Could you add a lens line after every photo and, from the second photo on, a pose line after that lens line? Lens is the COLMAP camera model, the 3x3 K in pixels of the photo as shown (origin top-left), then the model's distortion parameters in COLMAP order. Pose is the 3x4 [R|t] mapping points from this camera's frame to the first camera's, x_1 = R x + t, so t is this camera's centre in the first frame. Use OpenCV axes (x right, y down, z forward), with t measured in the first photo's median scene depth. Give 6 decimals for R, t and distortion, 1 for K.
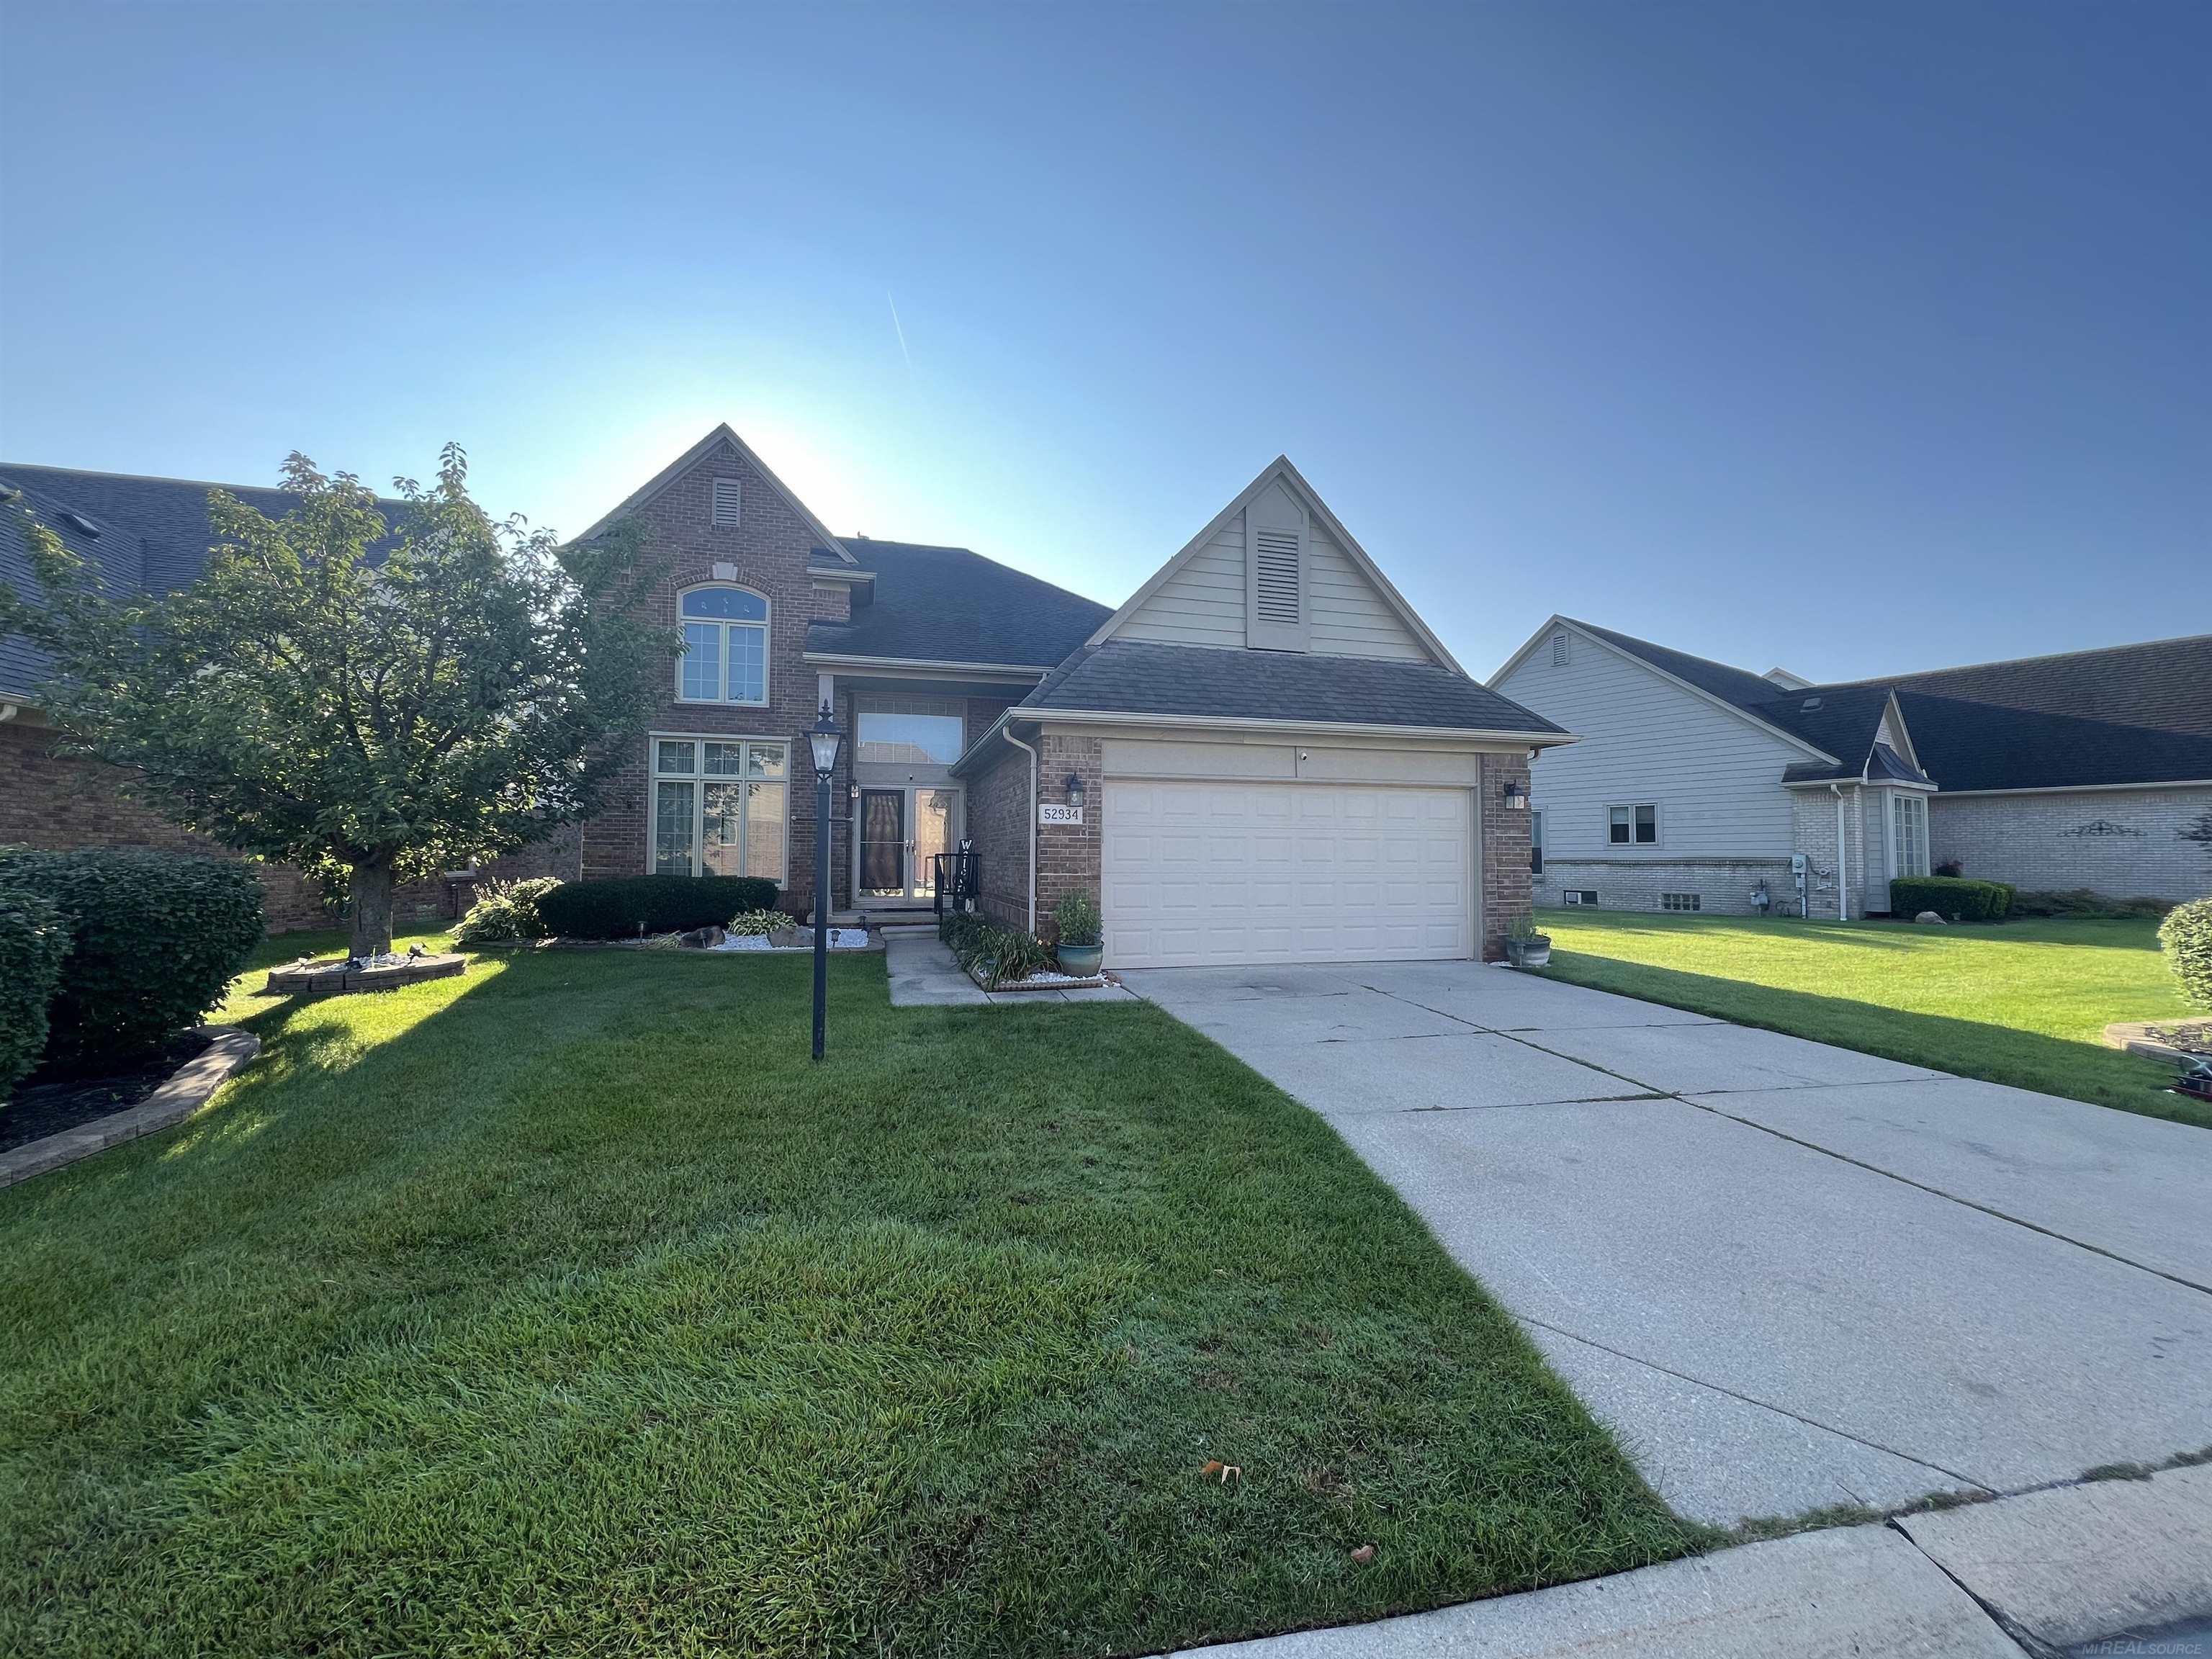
lens RADIAL K [[890.1, 0, 1104.7], [0, 890.1, 830.1], [0, 0, 1]] dist [0.000341, -0.000016]
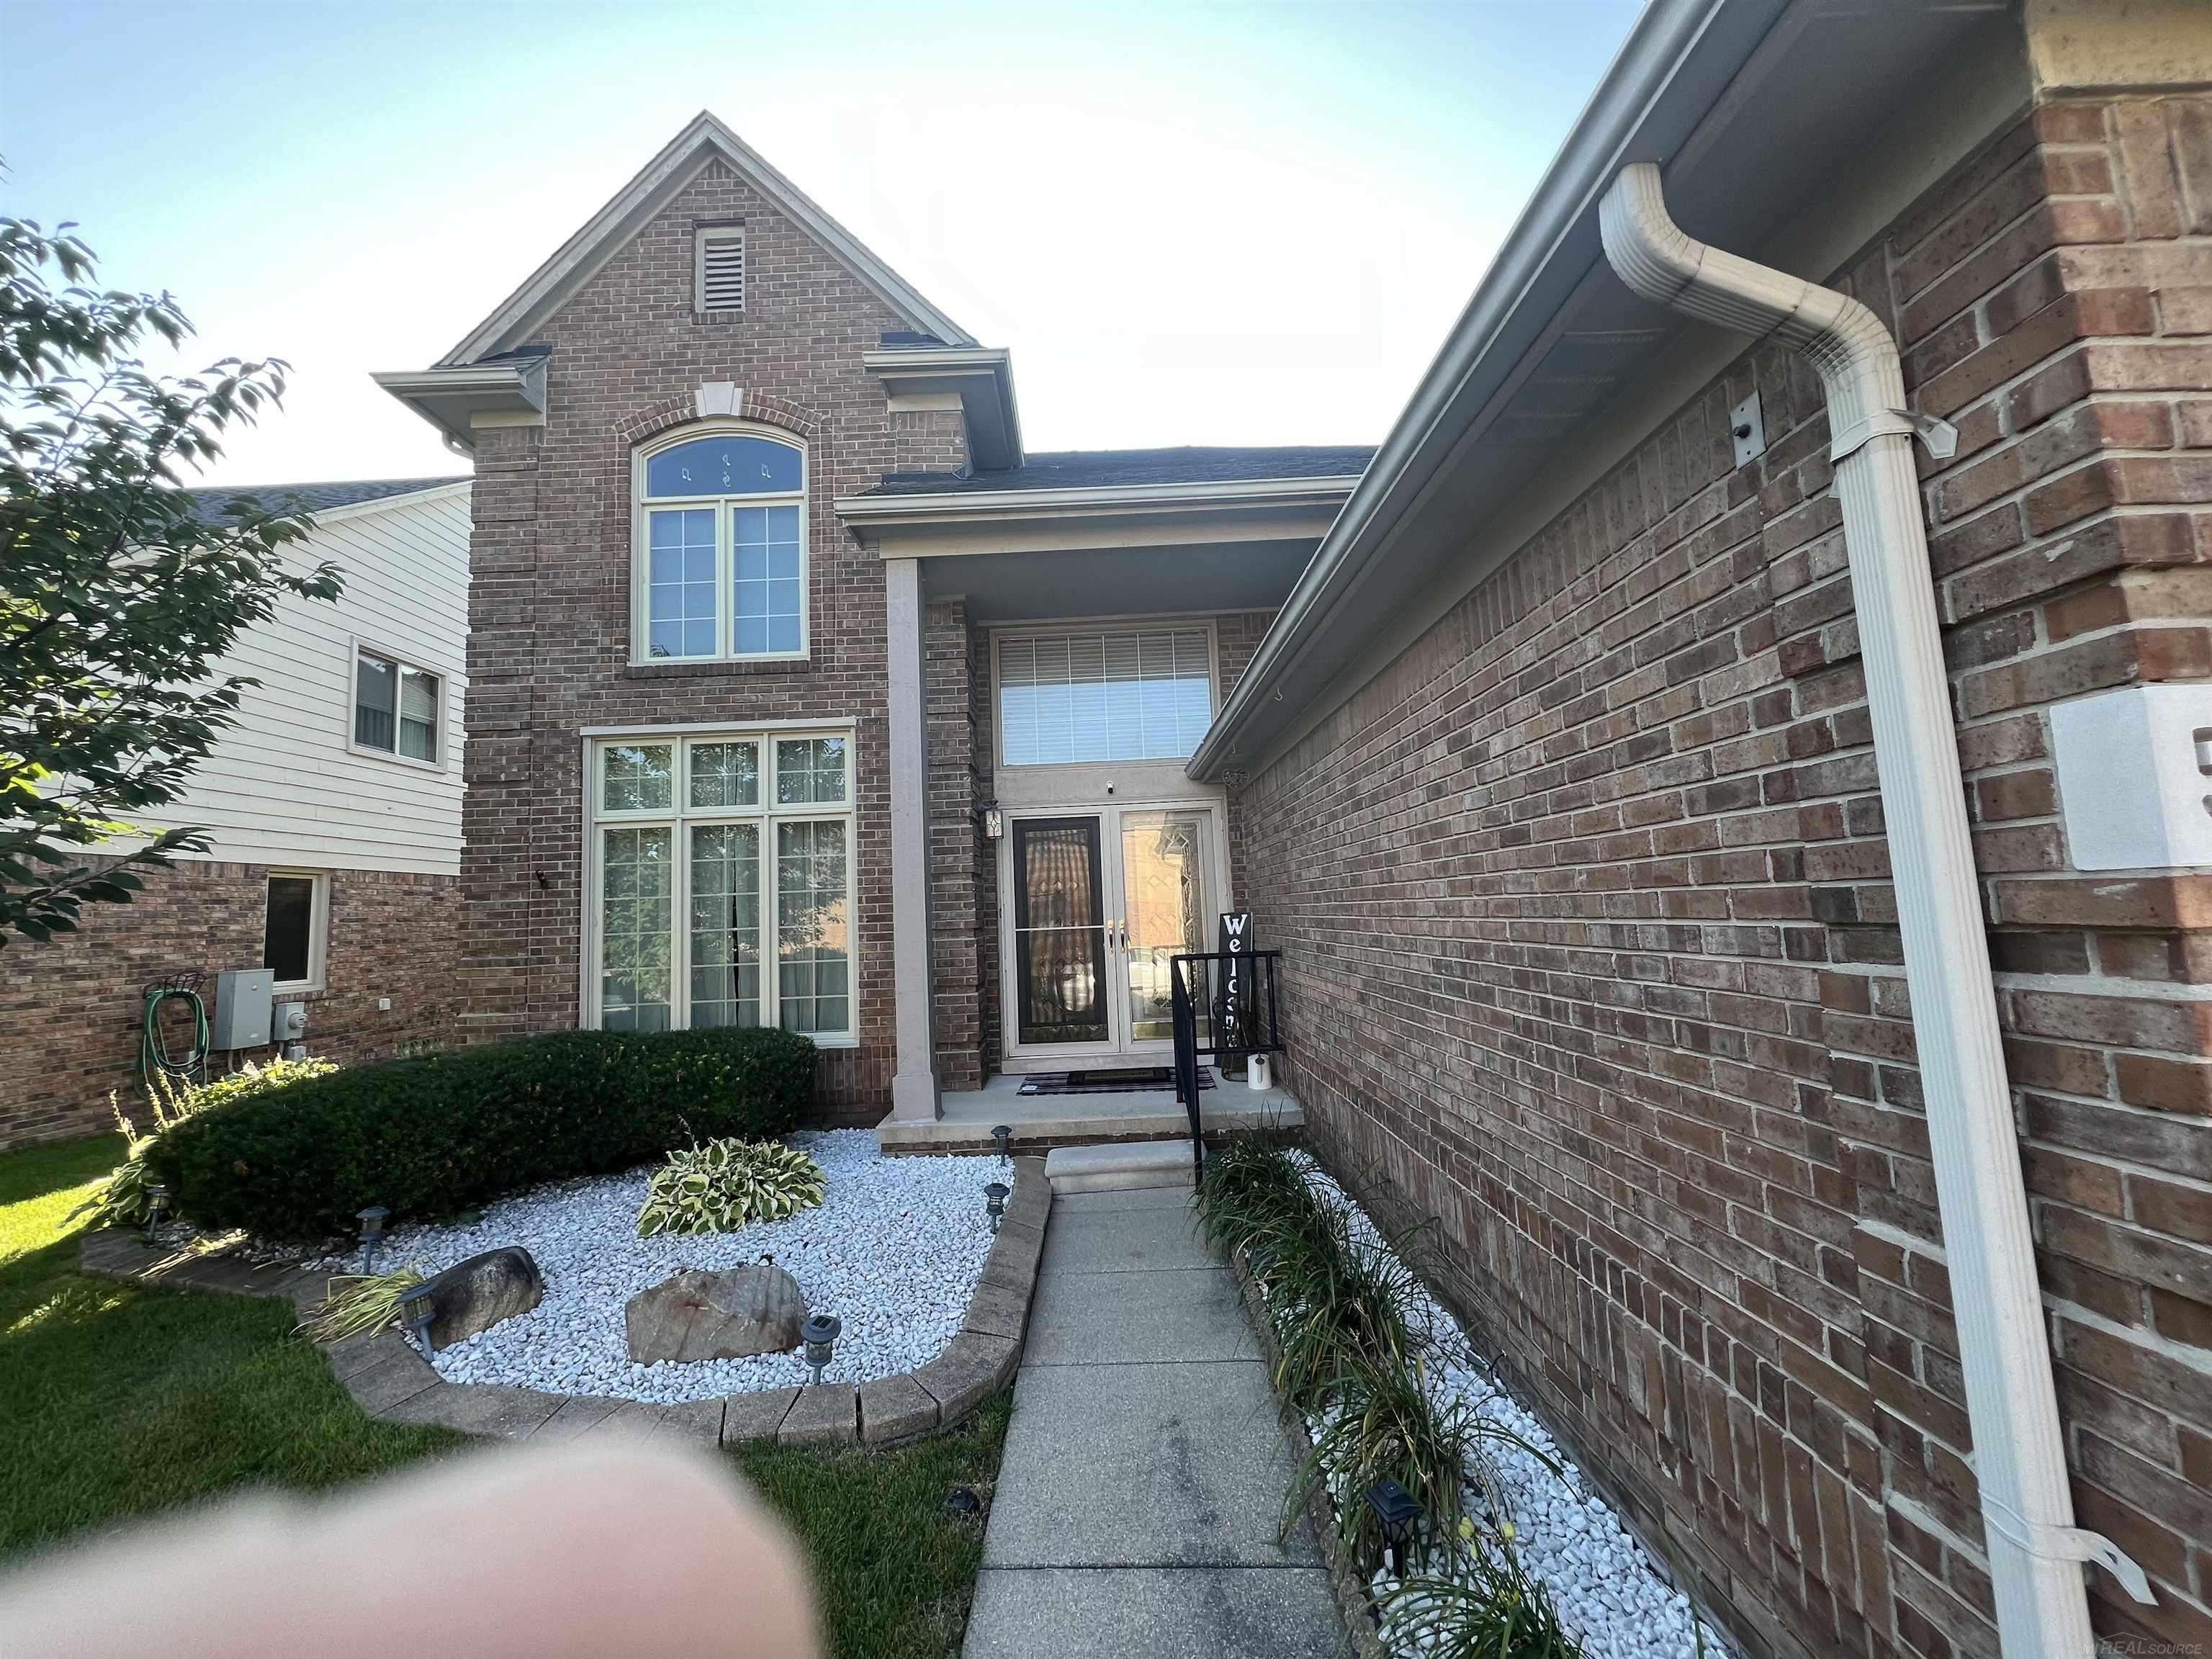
lens RADIAL K [[890.1, 0, 1107.9], [0, 890.1, 827.8], [0, 0, 1]] dist [0.000341, -0.000016]
pose [[0.965502, -0.071410, -0.250411, -0.107498], [0.057324, 0.996359, -0.063110, -0.008435], [0.254006, 0.046578, 0.966081, 0.575083]]
